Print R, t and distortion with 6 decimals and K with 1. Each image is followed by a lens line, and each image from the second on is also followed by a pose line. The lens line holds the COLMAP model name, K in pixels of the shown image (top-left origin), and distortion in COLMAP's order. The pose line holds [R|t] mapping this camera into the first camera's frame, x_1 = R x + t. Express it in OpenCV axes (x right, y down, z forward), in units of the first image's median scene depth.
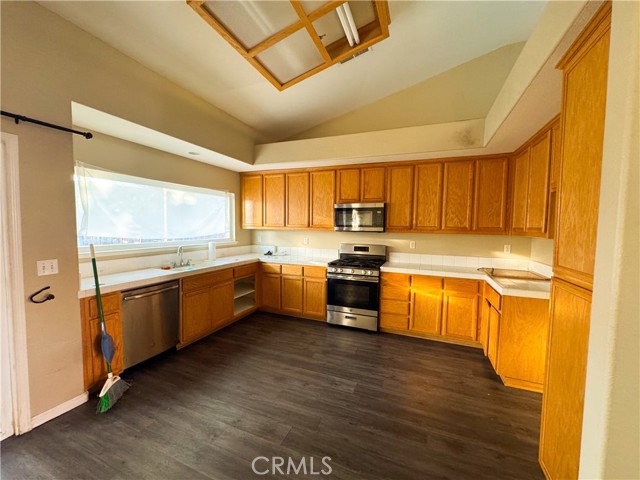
lens RADIAL K [[257.6, 0, 320.0], [0, 257.6, 240.0], [0, 0, 1]] dist [-0.000027, -0.000266]
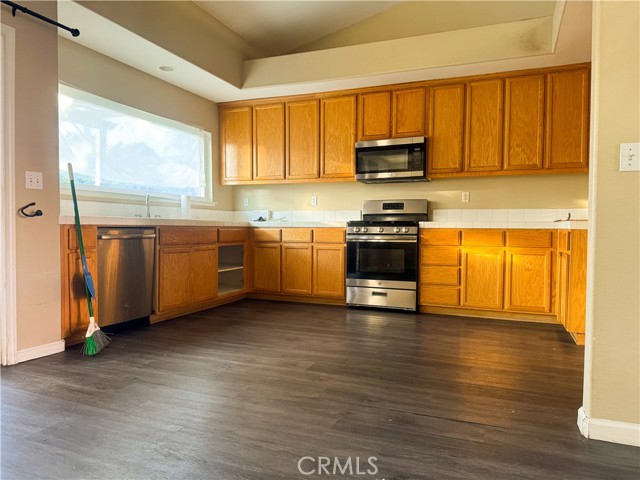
lens RADIAL K [[447.3, 0, 320.0], [0, 447.3, 240.0], [0, 0, 1]] dist [0.096554, -0.132466]
pose [[0.999978, -0.006005, -0.002750, -0.045378], [0.005927, 0.999603, -0.027557, 0.184830], [0.002914, 0.027540, 0.999616, -0.274803]]
